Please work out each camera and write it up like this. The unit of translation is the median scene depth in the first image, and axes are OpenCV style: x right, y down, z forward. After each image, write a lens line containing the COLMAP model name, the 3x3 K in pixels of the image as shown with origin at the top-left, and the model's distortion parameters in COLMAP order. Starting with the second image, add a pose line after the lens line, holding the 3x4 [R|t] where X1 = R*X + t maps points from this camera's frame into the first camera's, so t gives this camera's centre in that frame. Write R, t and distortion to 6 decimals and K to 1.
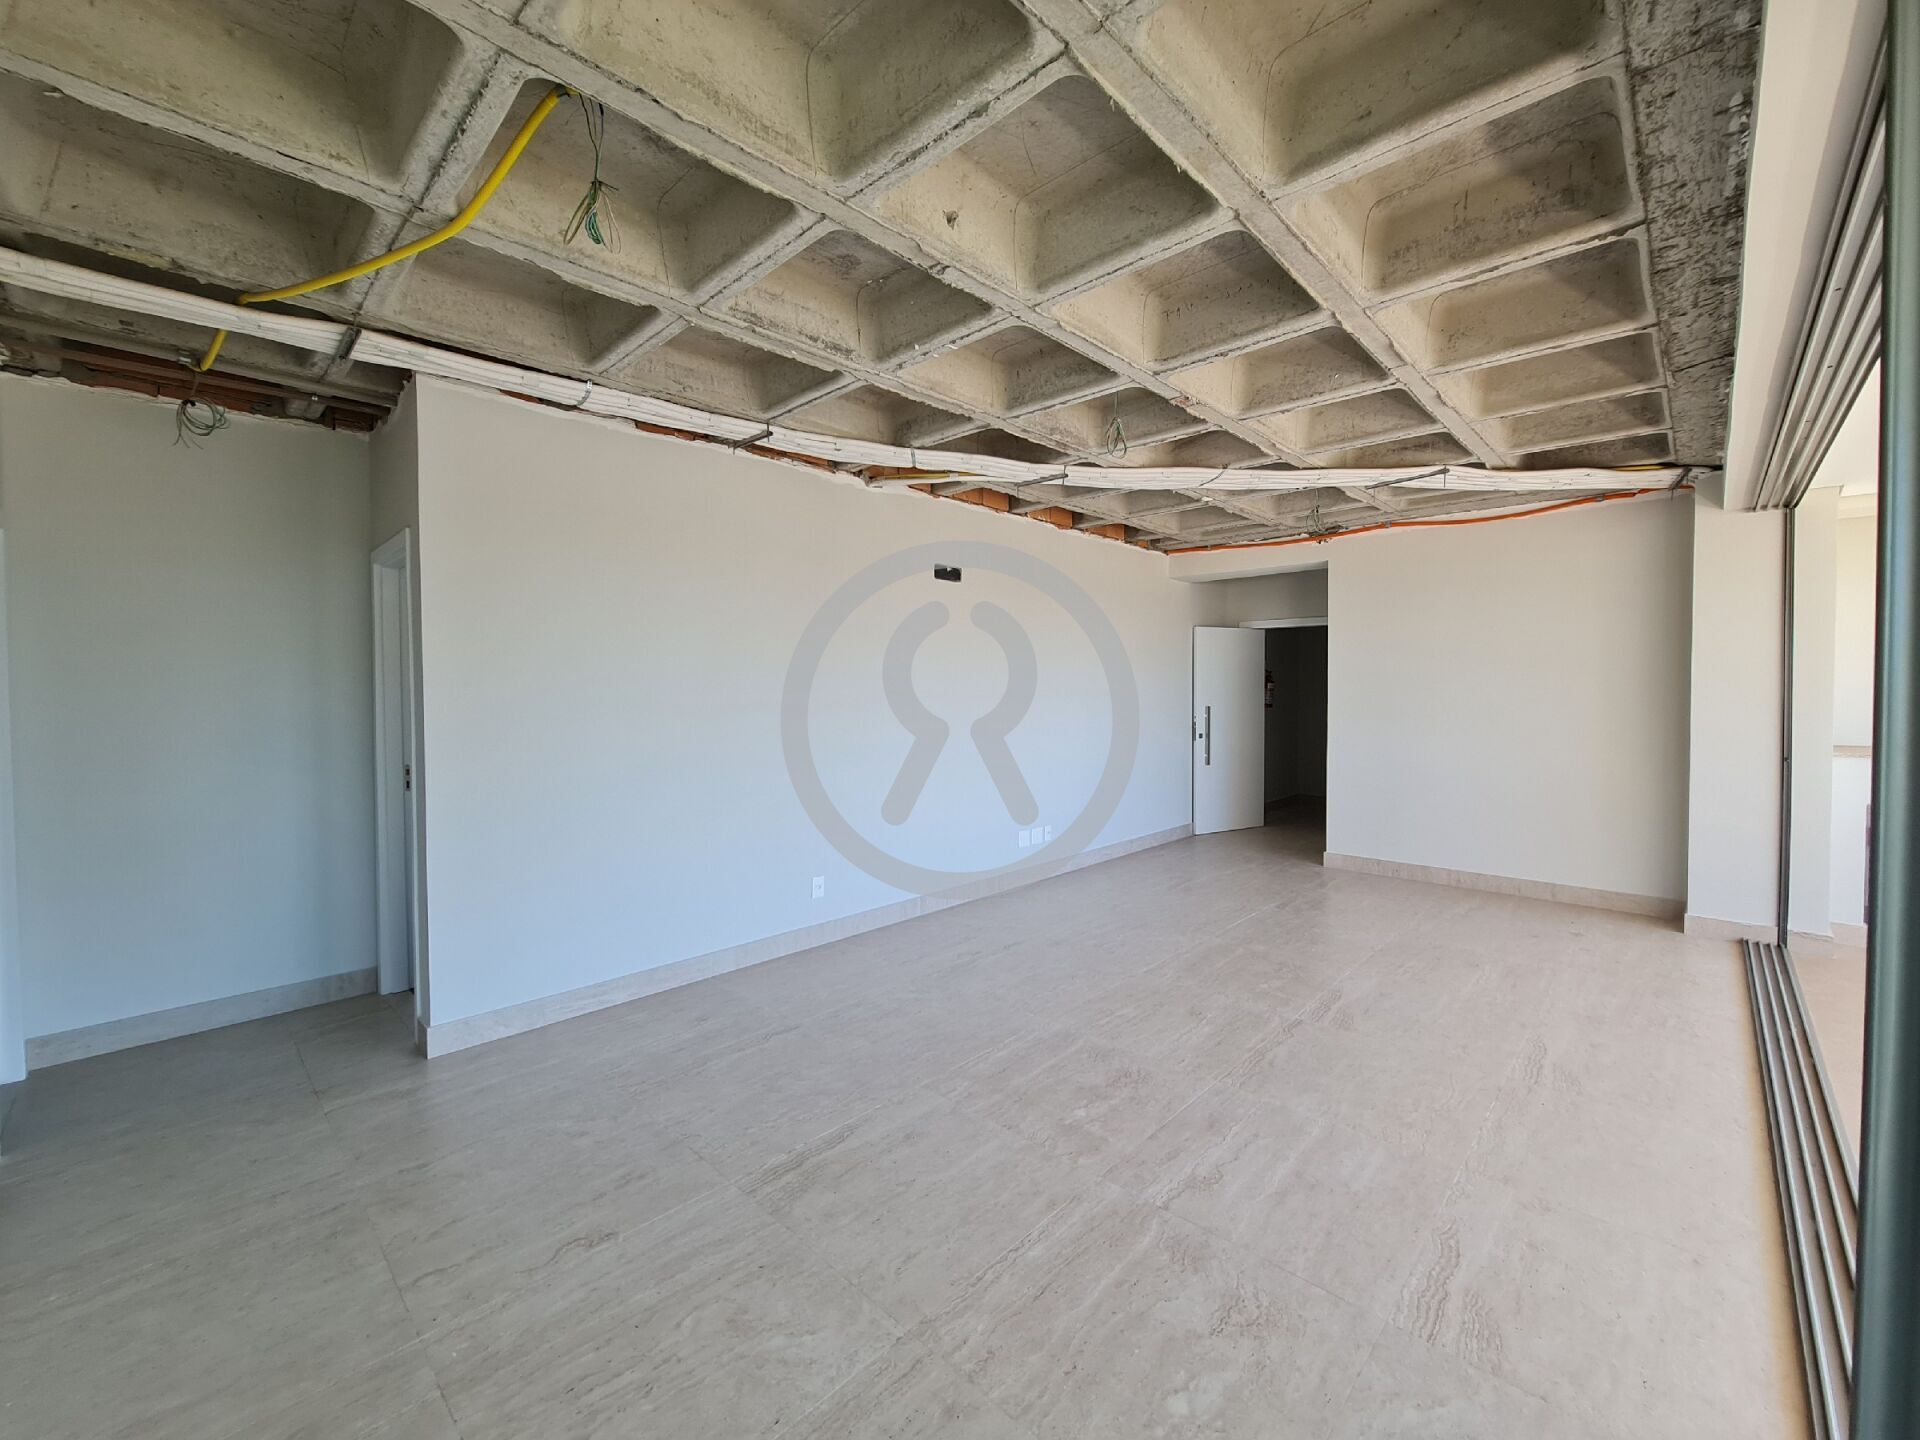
lens RADIAL K [[780.0, 0, 955.6], [0, 780.0, 706.0], [0, 0, 1]] dist [-0.003072, 0.000337]
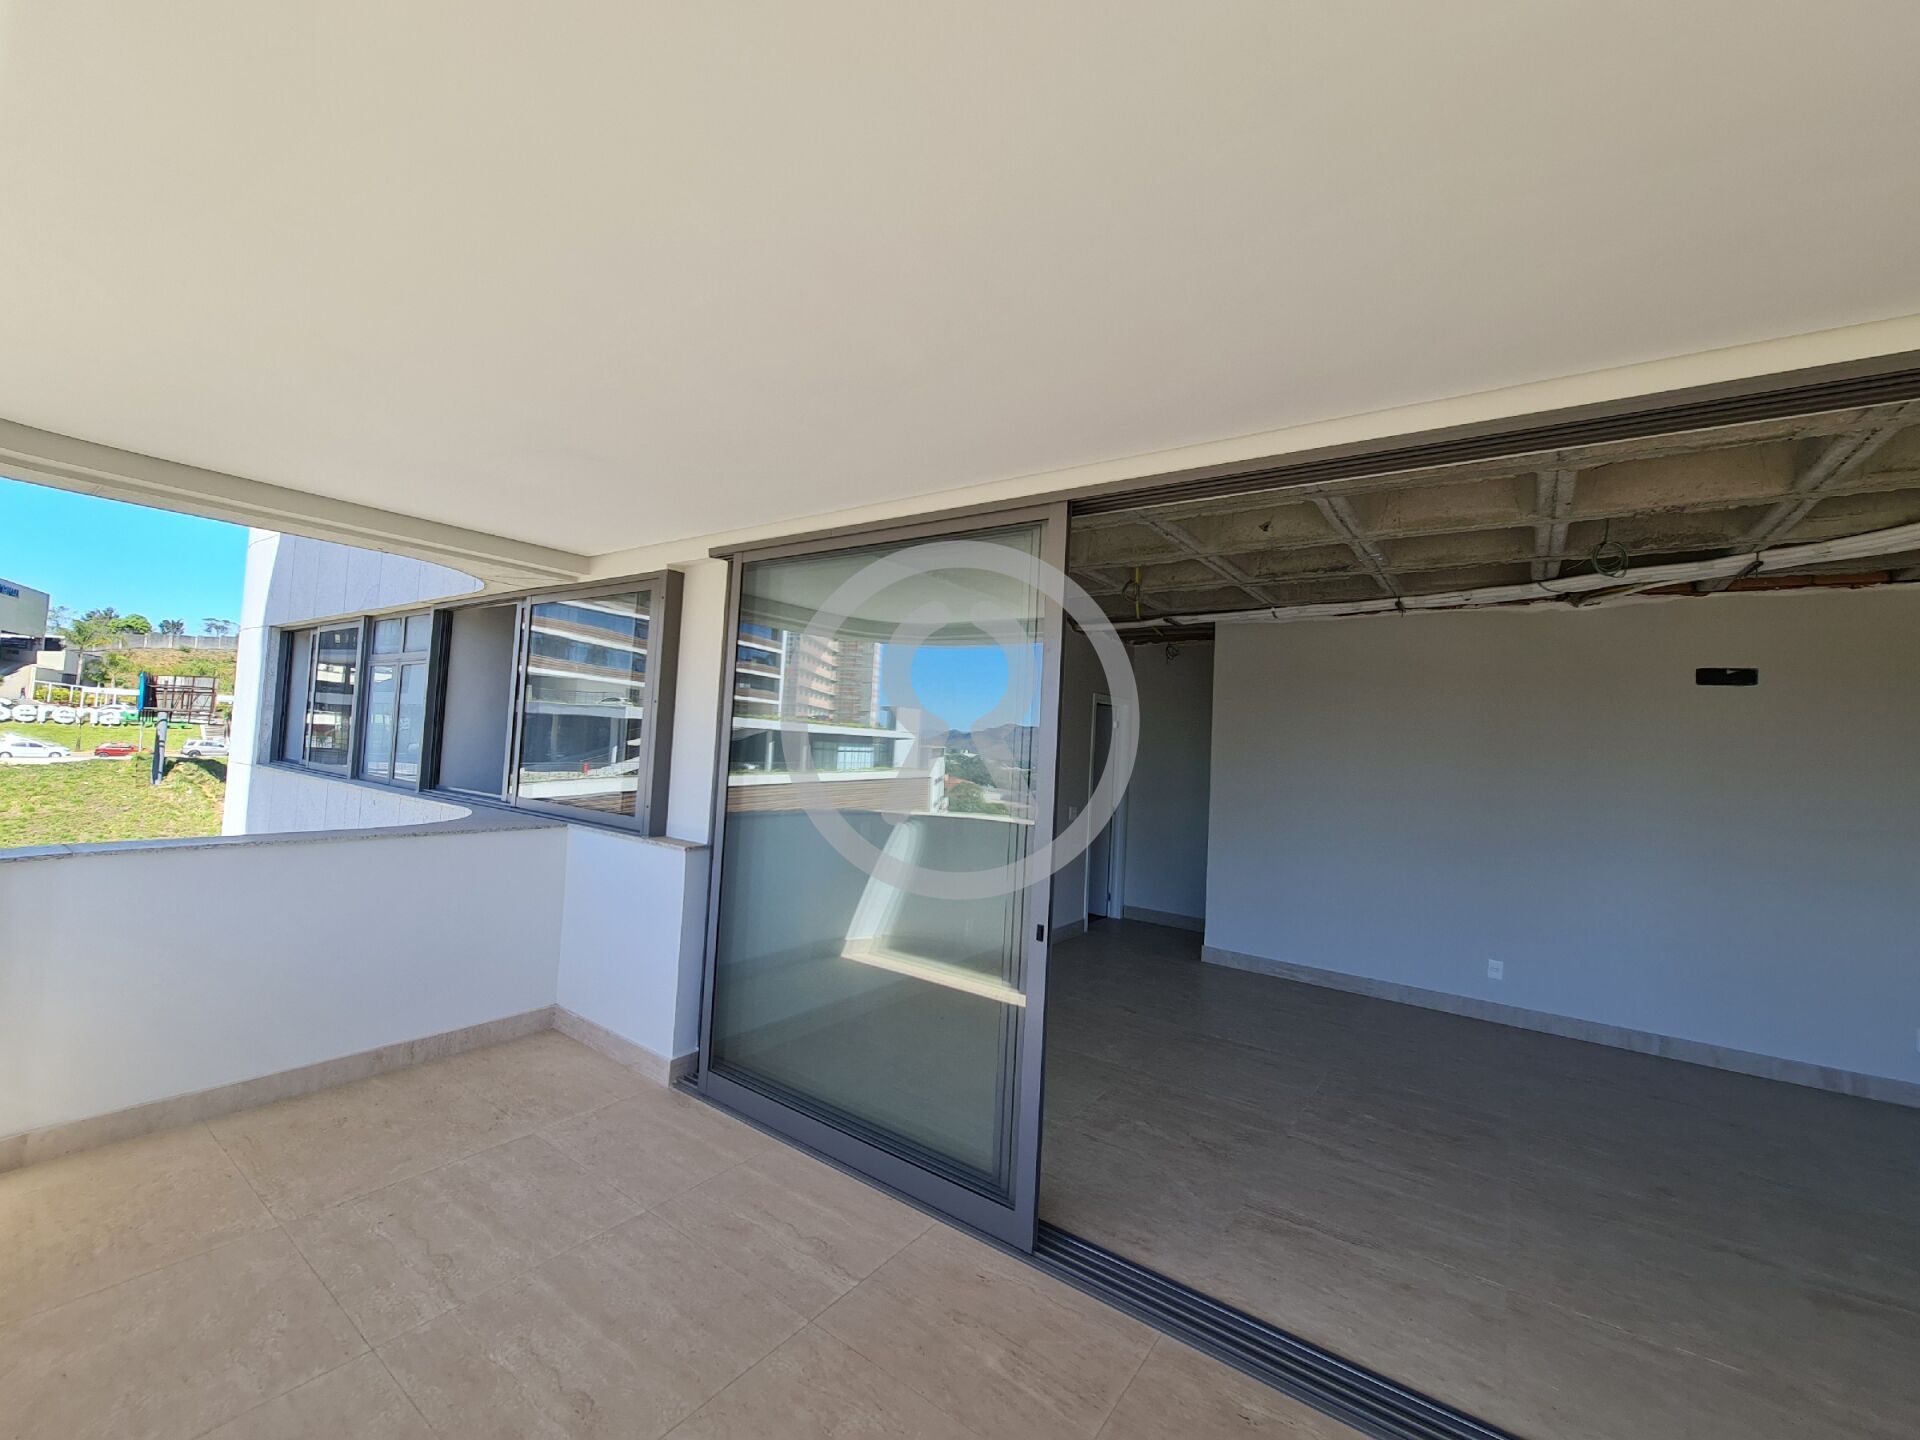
lens RADIAL K [[781.6, 0, 953.6], [0, 781.6, 708.8], [0, 0, 1]] dist [-0.004951, -0.000706]
pose [[0.135060, -0.032765, -0.990296, 1.237719], [-0.075838, 0.996179, -0.043303, -0.053330], [0.987931, 0.080950, 0.132059, 0.060582]]
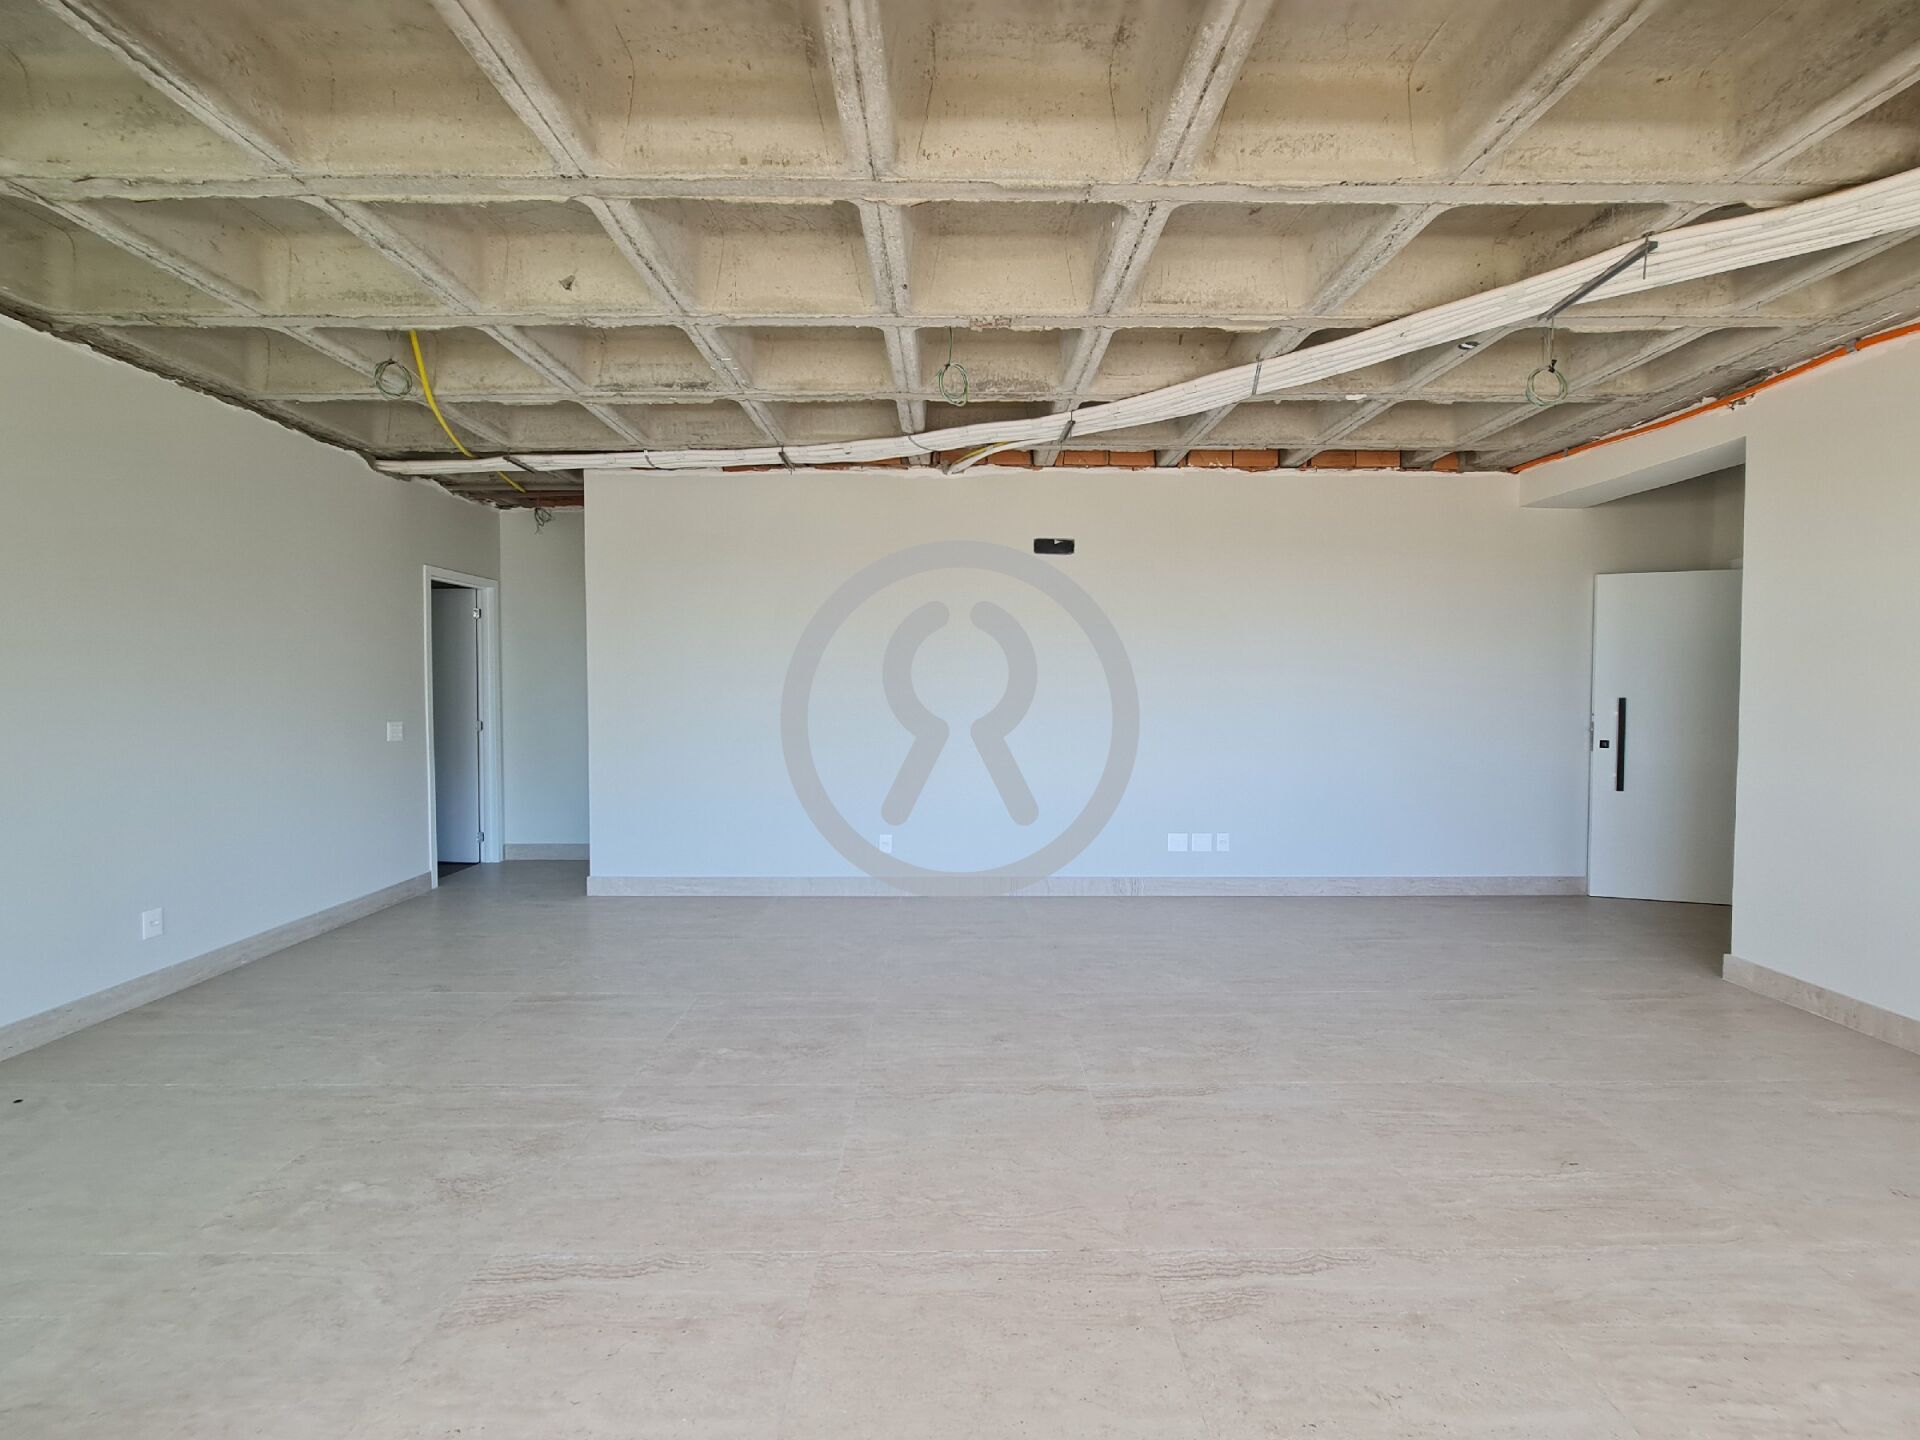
lens RADIAL K [[780.0, 0, 955.6], [0, 780.0, 706.0], [0, 0, 1]] dist [-0.003072, 0.000337]
pose [[0.696736, 0.025356, -0.716880, 1.004707], [-0.021051, 0.999667, 0.014898, 0.021952], [0.717019, 0.004711, 0.697038, 0.423669]]
